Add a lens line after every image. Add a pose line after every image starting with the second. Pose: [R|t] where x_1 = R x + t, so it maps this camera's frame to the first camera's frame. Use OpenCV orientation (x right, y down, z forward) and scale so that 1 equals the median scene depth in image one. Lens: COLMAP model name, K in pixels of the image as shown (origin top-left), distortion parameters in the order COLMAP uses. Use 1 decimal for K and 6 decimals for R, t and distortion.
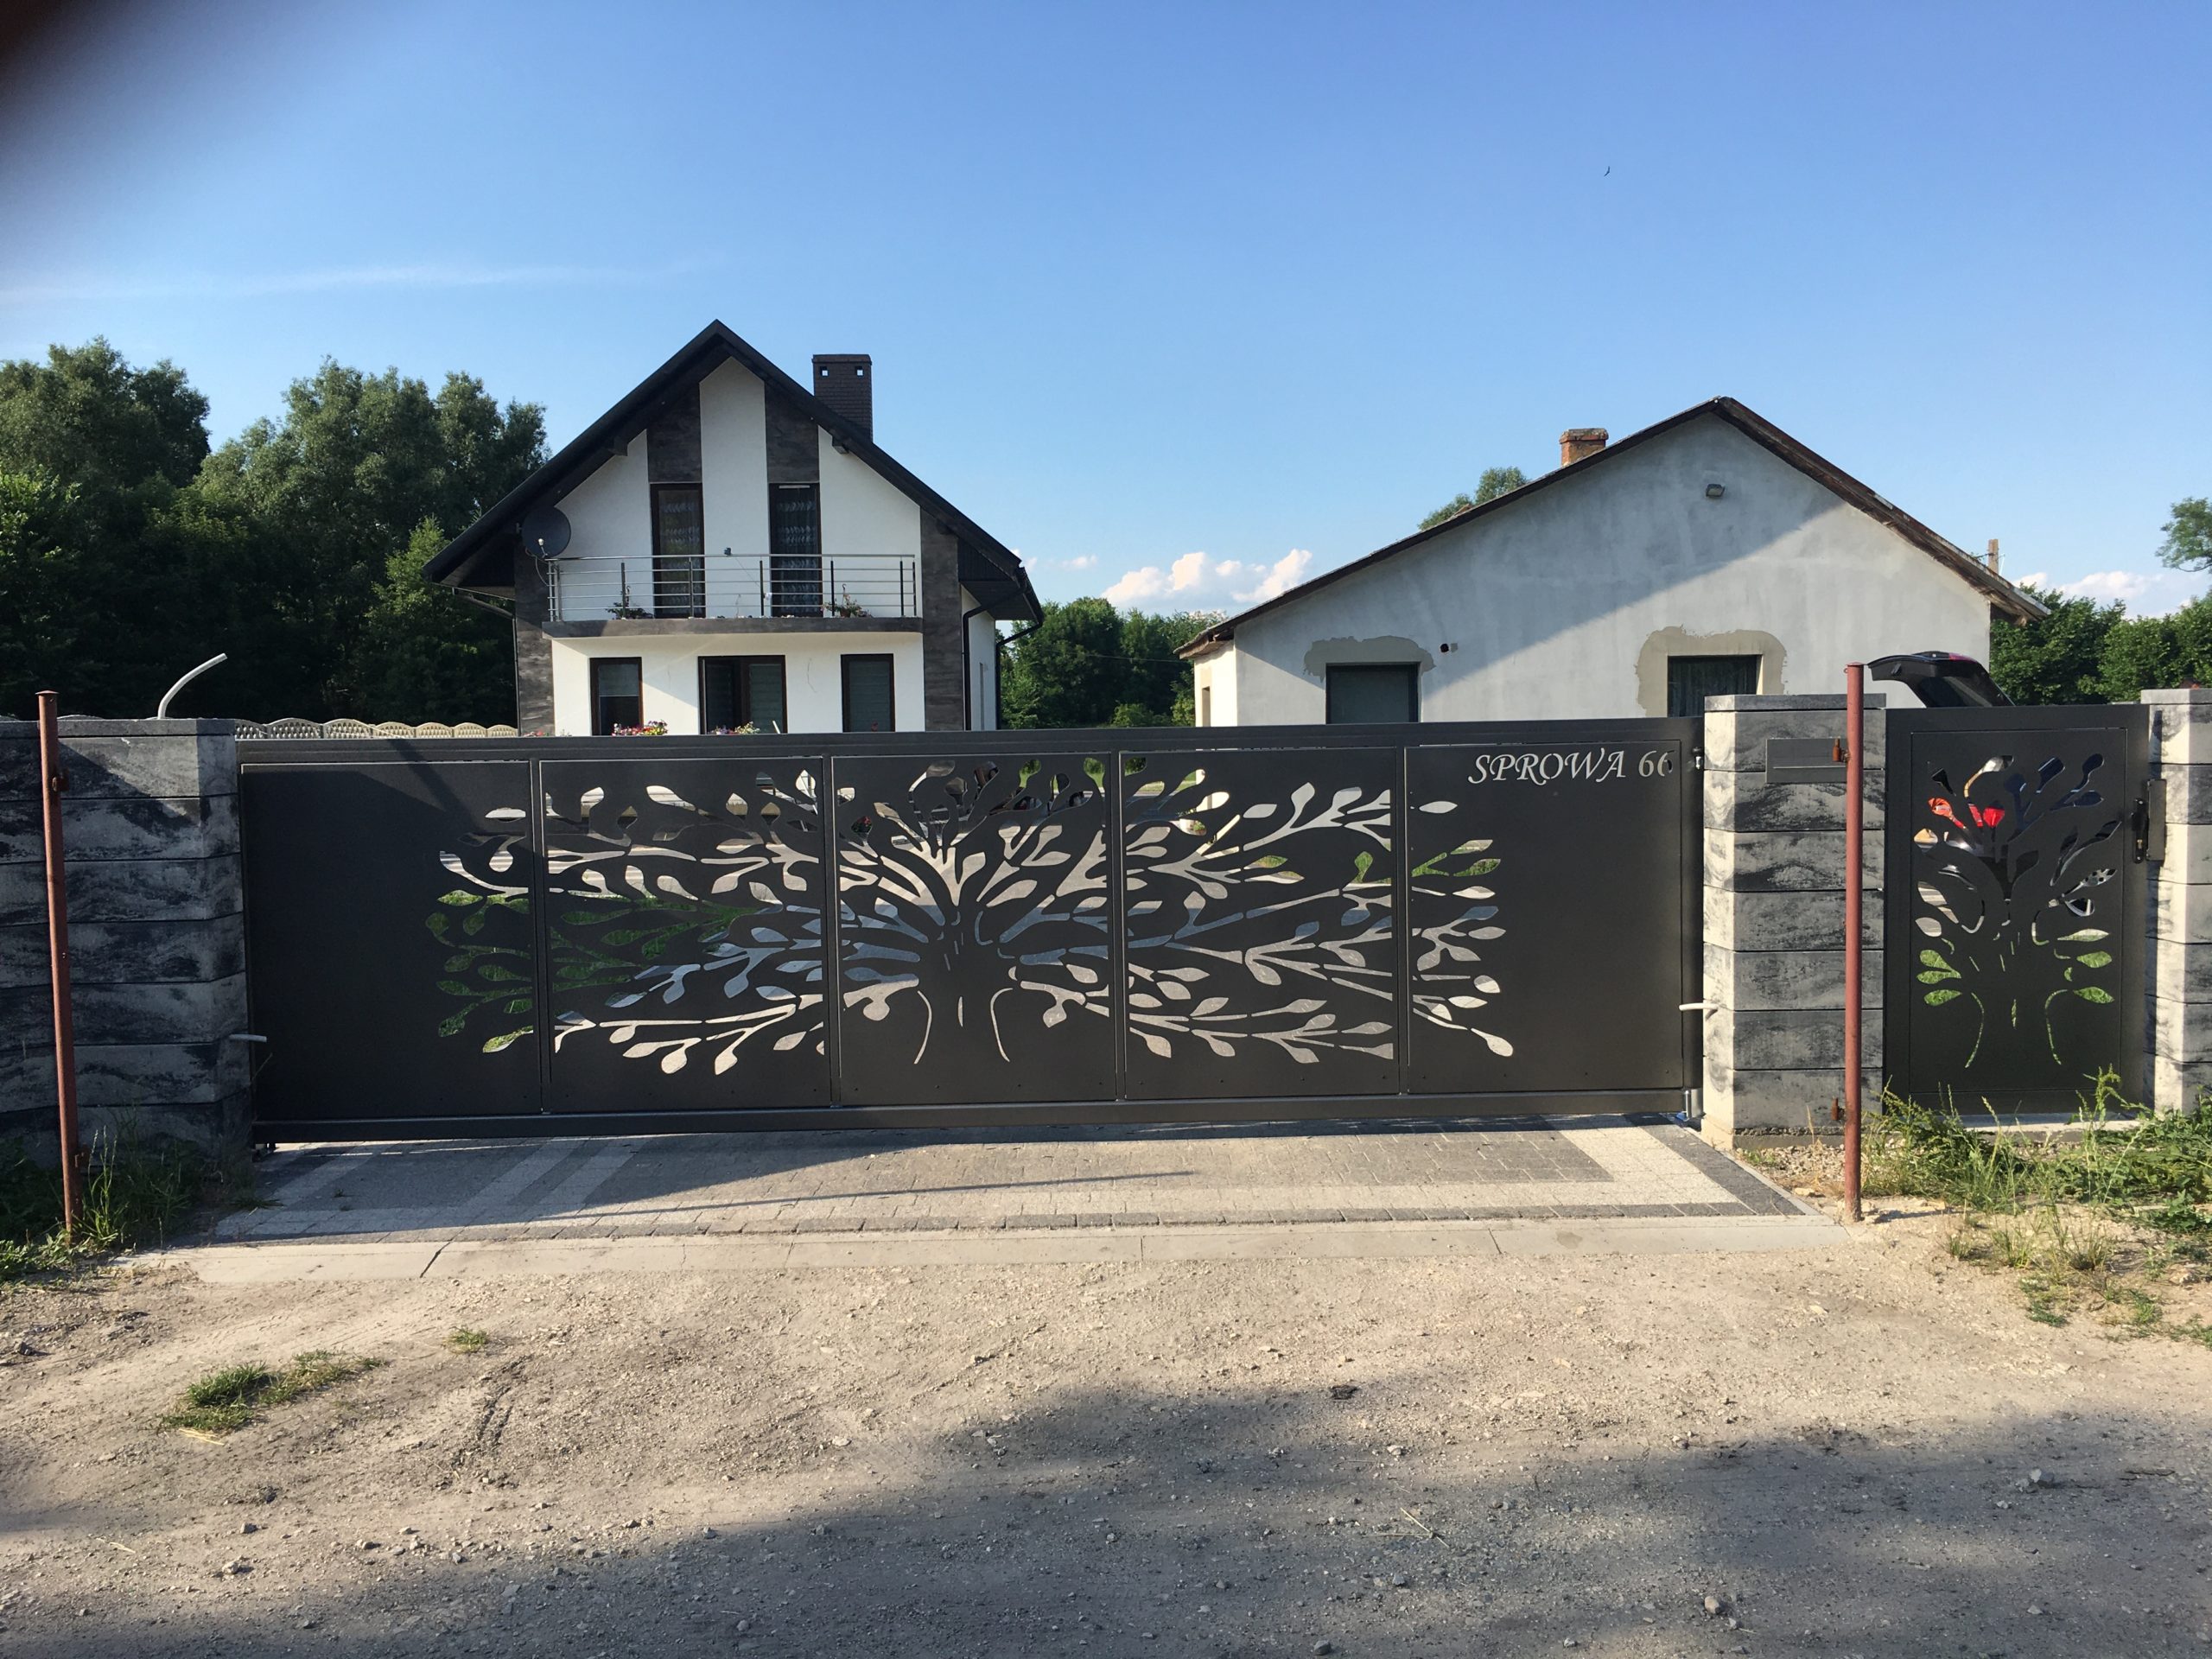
lens RADIAL K [[1871.8, 0, 1086.4], [0, 1871.8, 840.6], [0, 0, 1]] dist [0.073903, -0.087545]
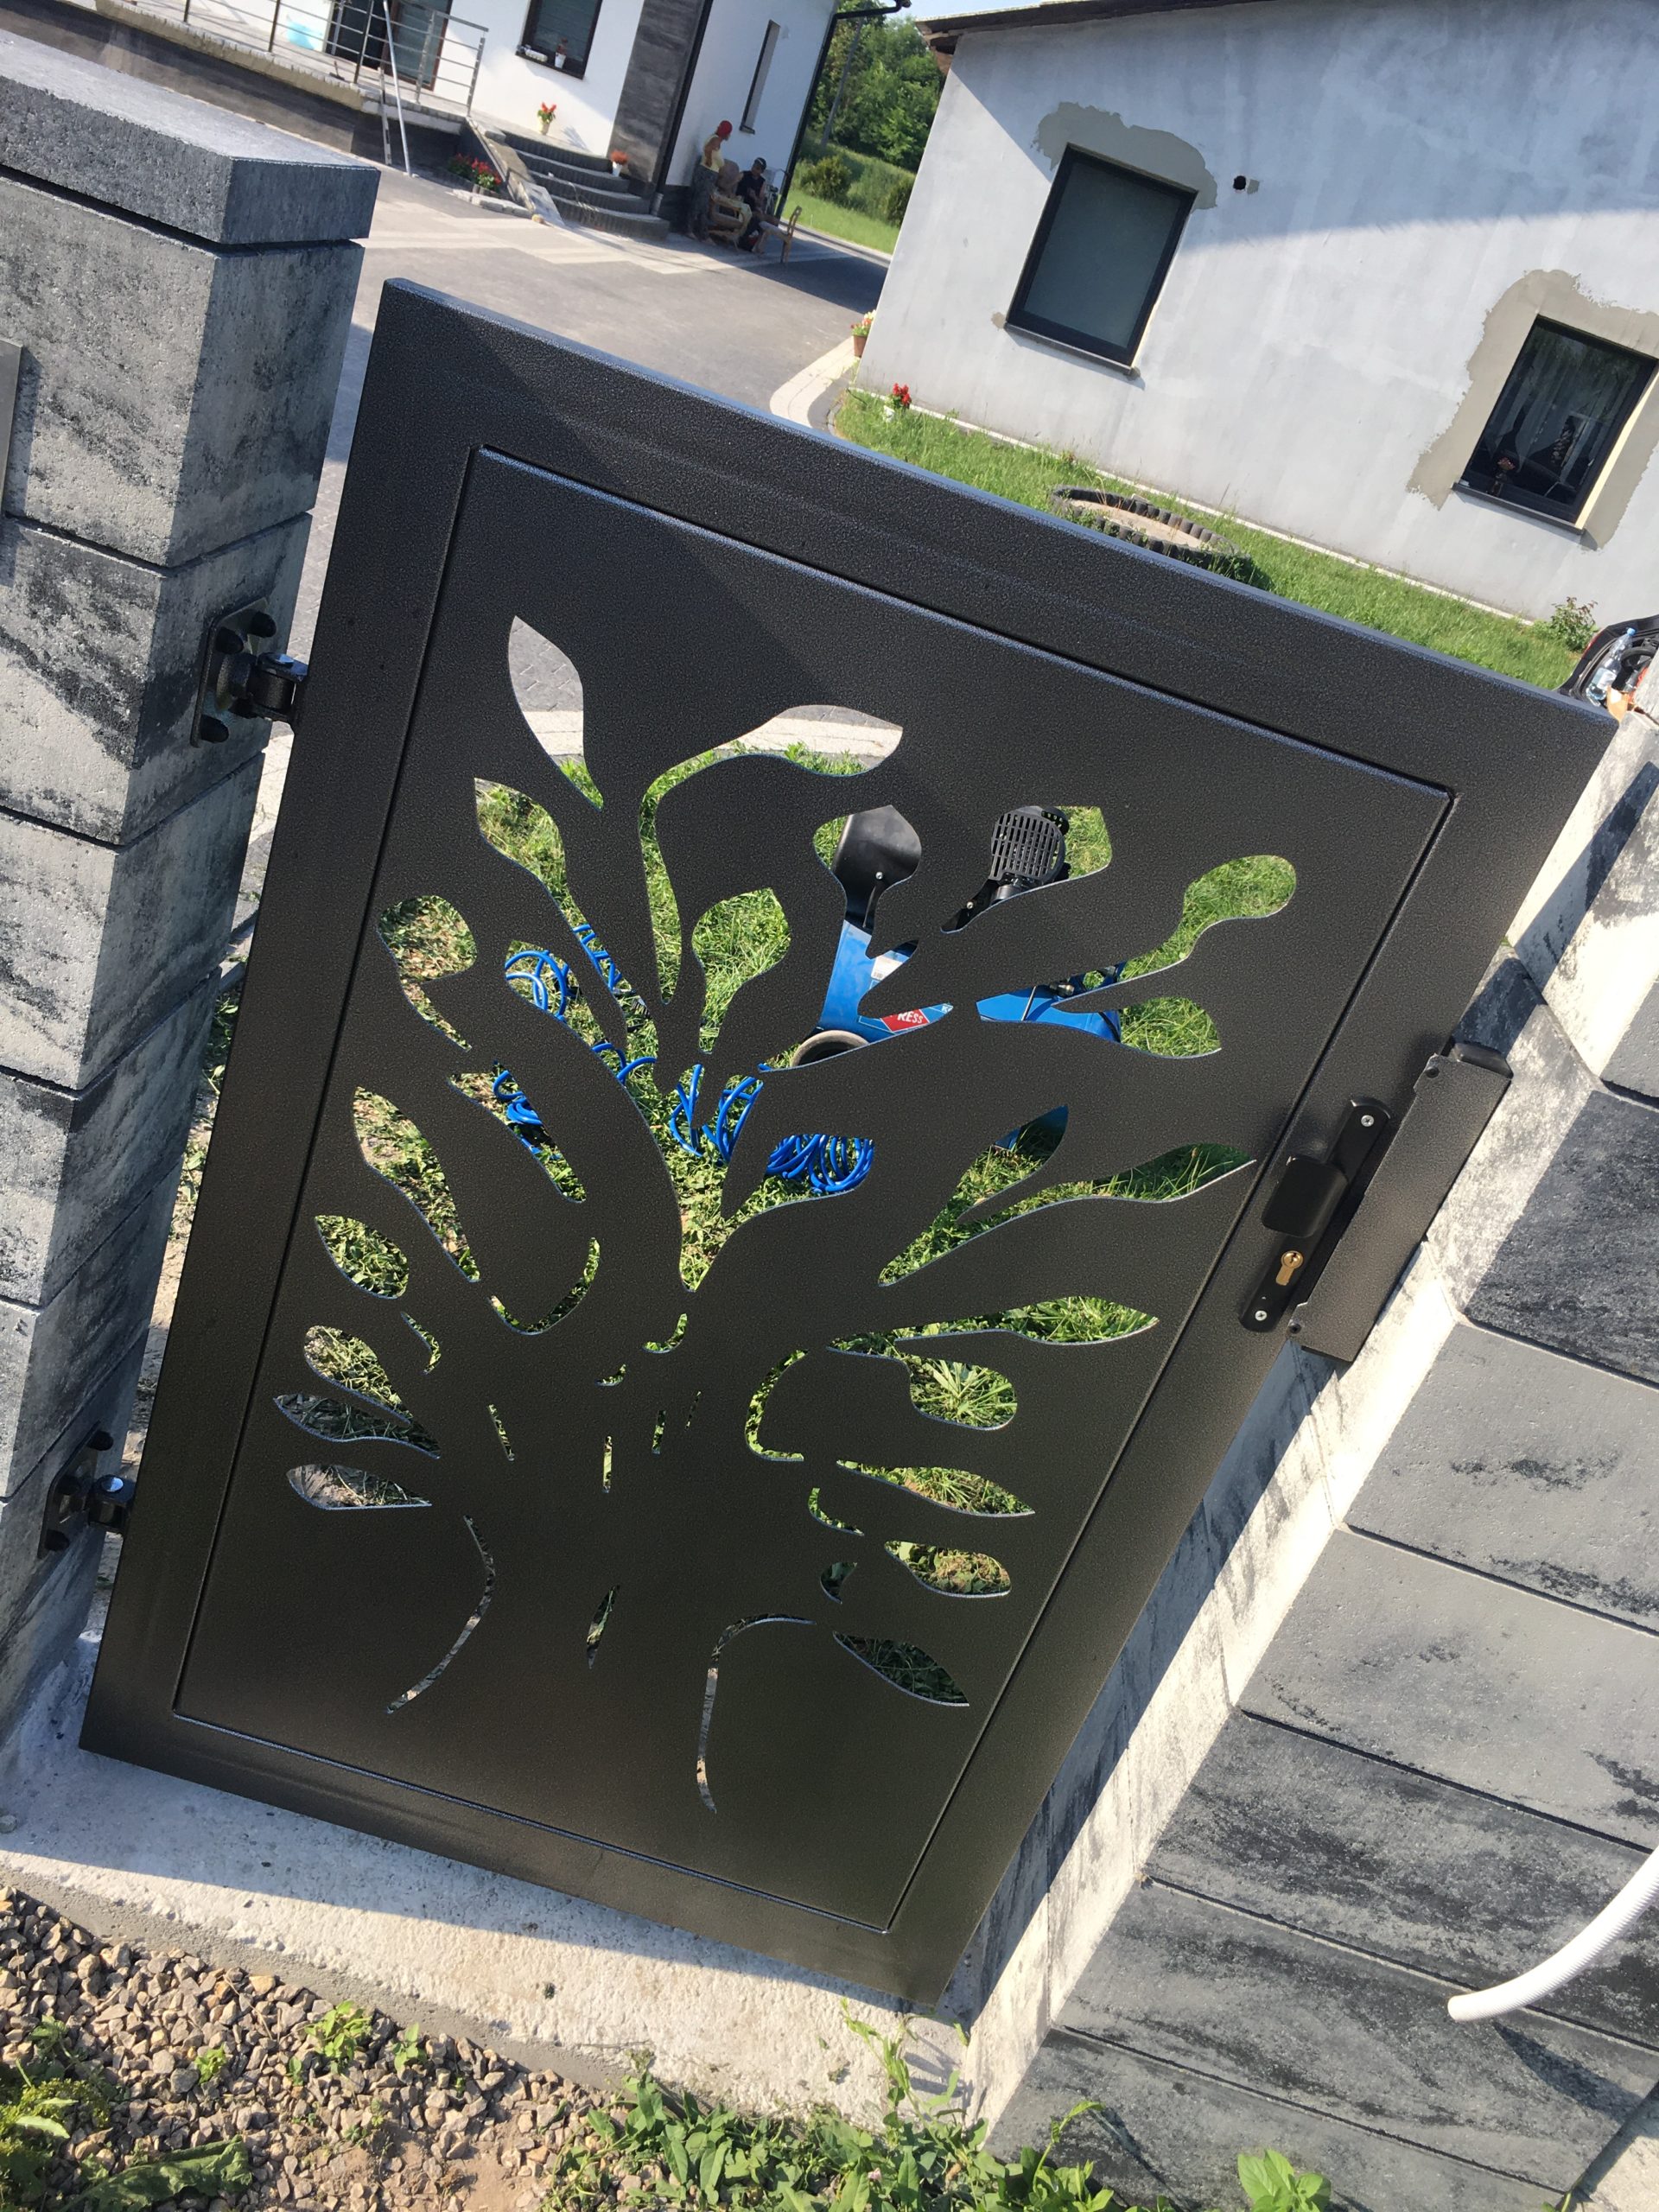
lens RADIAL K [[1841.5, 0, 835.2], [0, 1841.5, 1070.2], [0, 0, 1]] dist [0.065247, -0.087625]
pose [[0.935373, 0.352983, 0.021916, 0.512413], [-0.335278, 0.865324, 0.372564, -0.090517], [0.112545, -0.355834, 0.927748, 0.827822]]
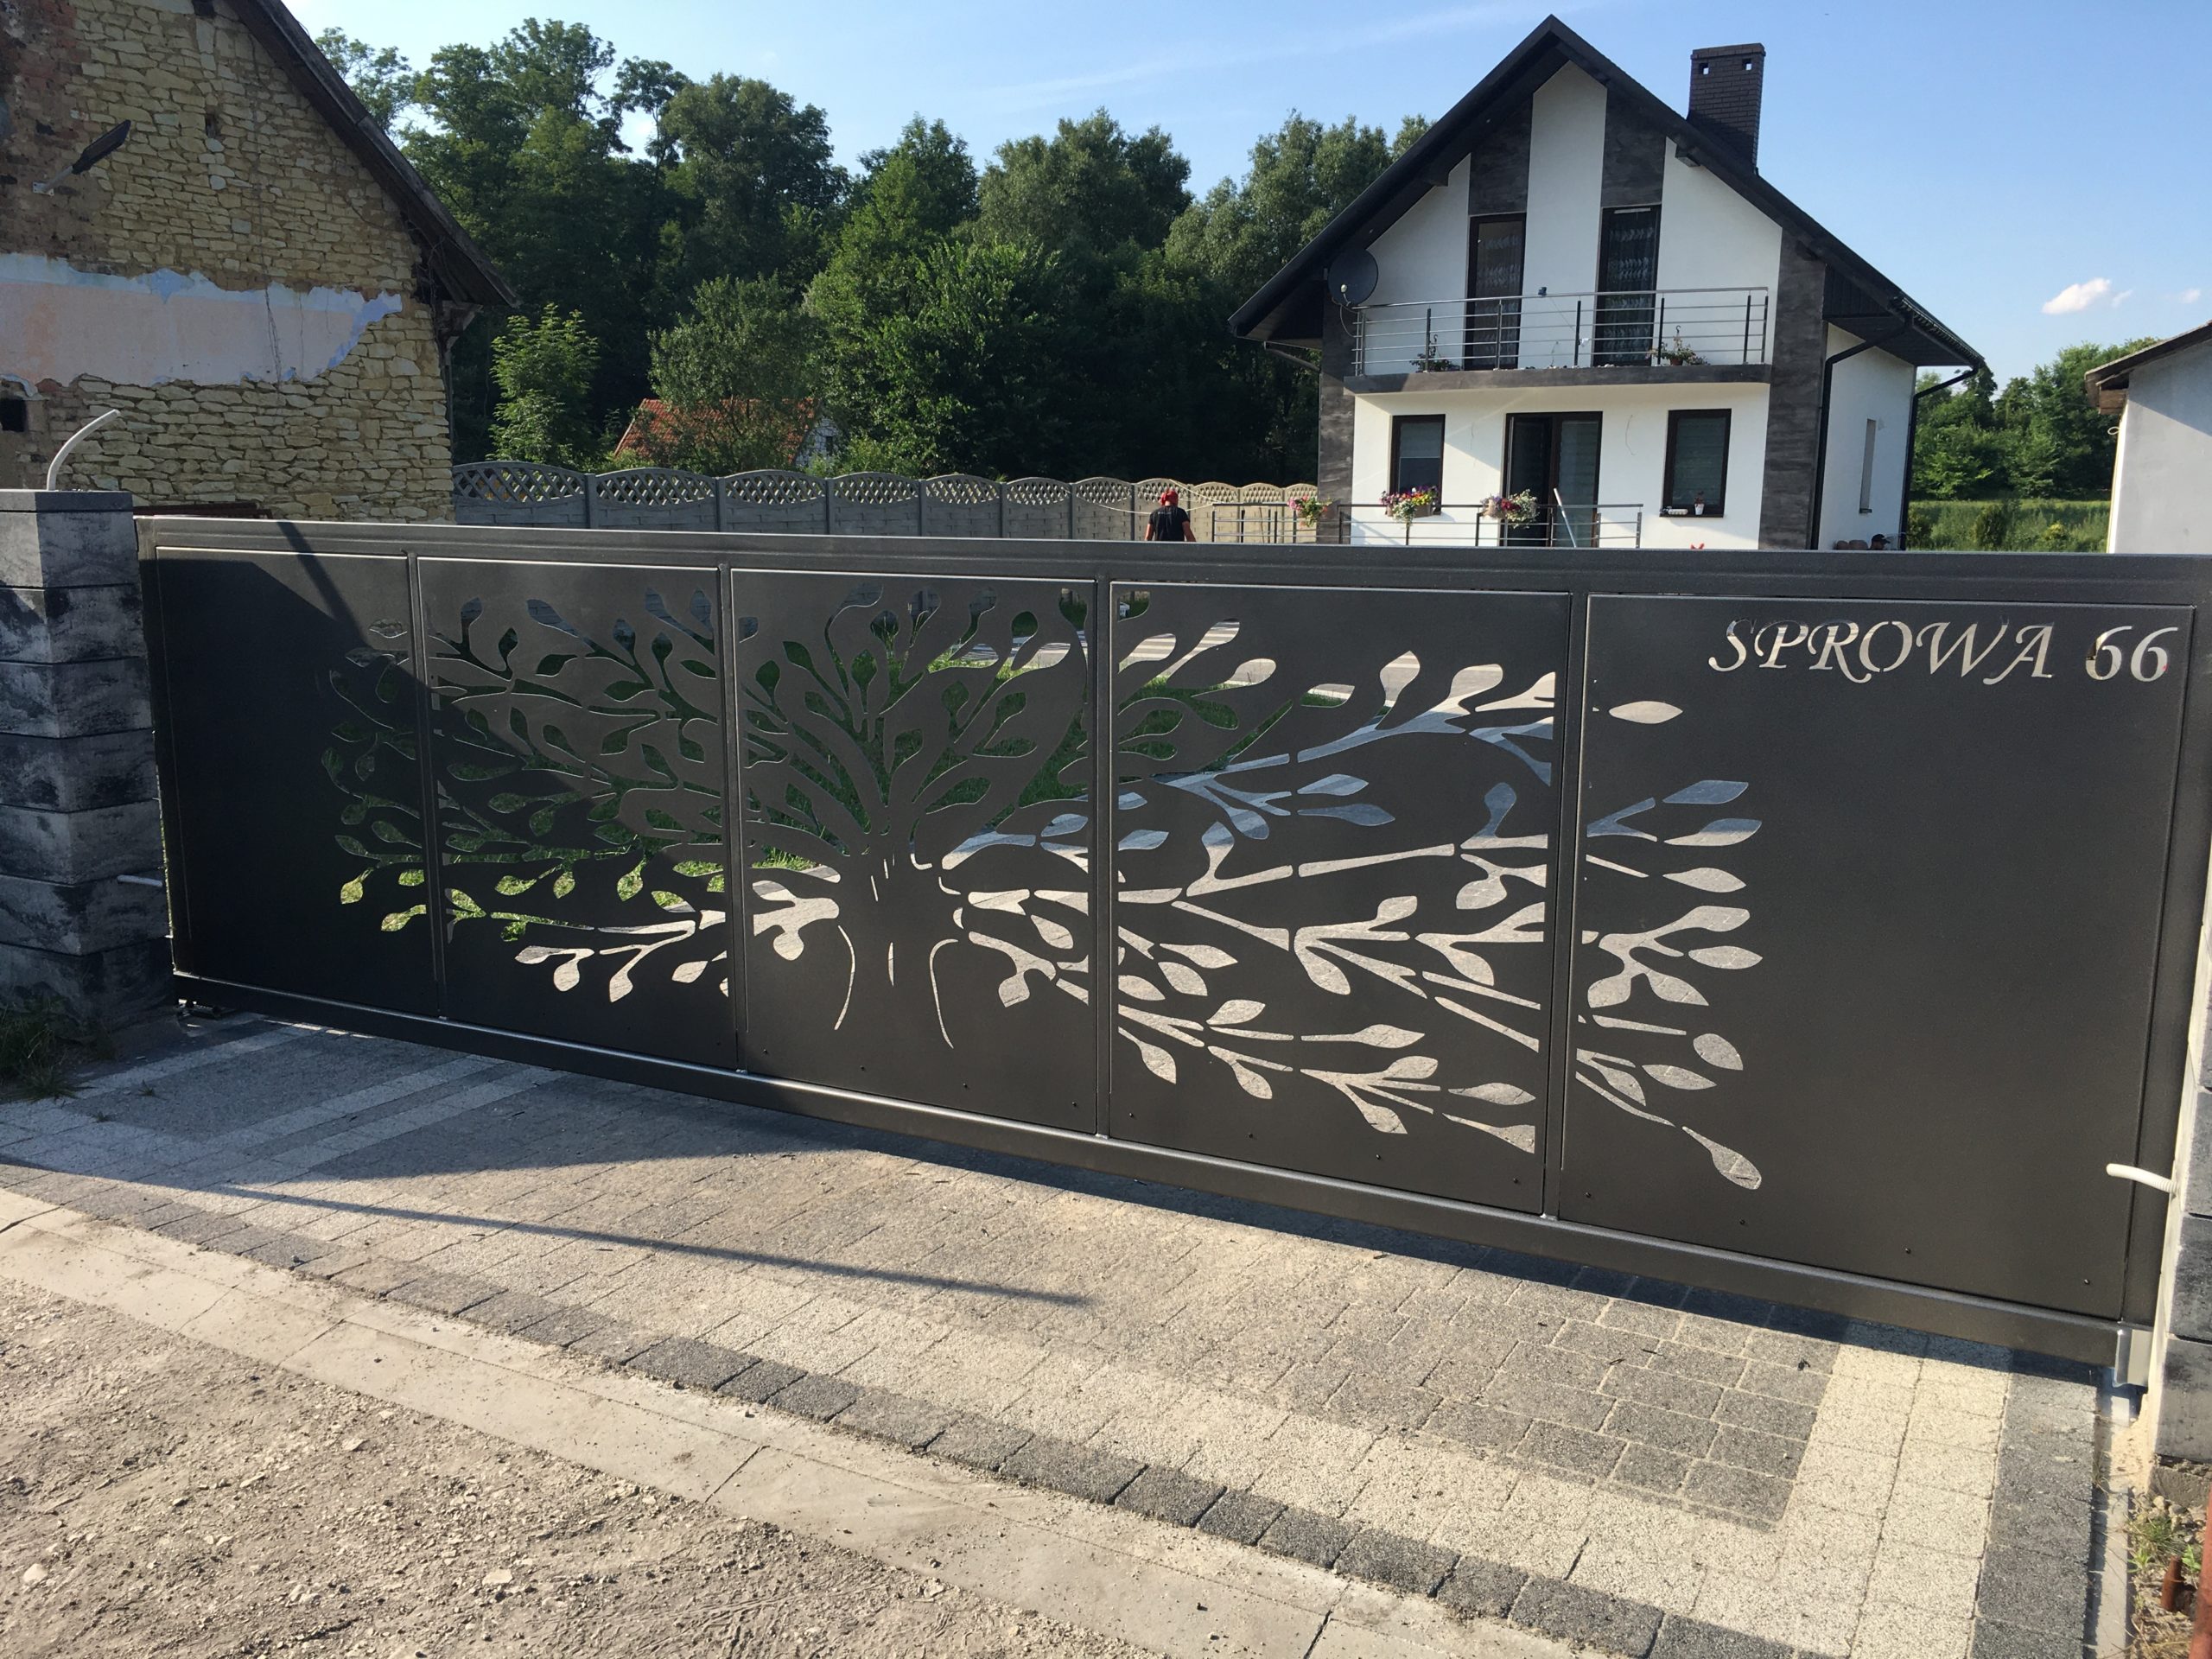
lens RADIAL K [[1871.8, 0, 1086.4], [0, 1871.8, 840.6], [0, 0, 1]] dist [0.073903, -0.087545]
pose [[0.877272, 0.108718, -0.467520, 0.298855], [-0.049249, 0.989258, 0.137633, -0.046852], [0.477461, -0.097717, 0.873203, 0.454699]]
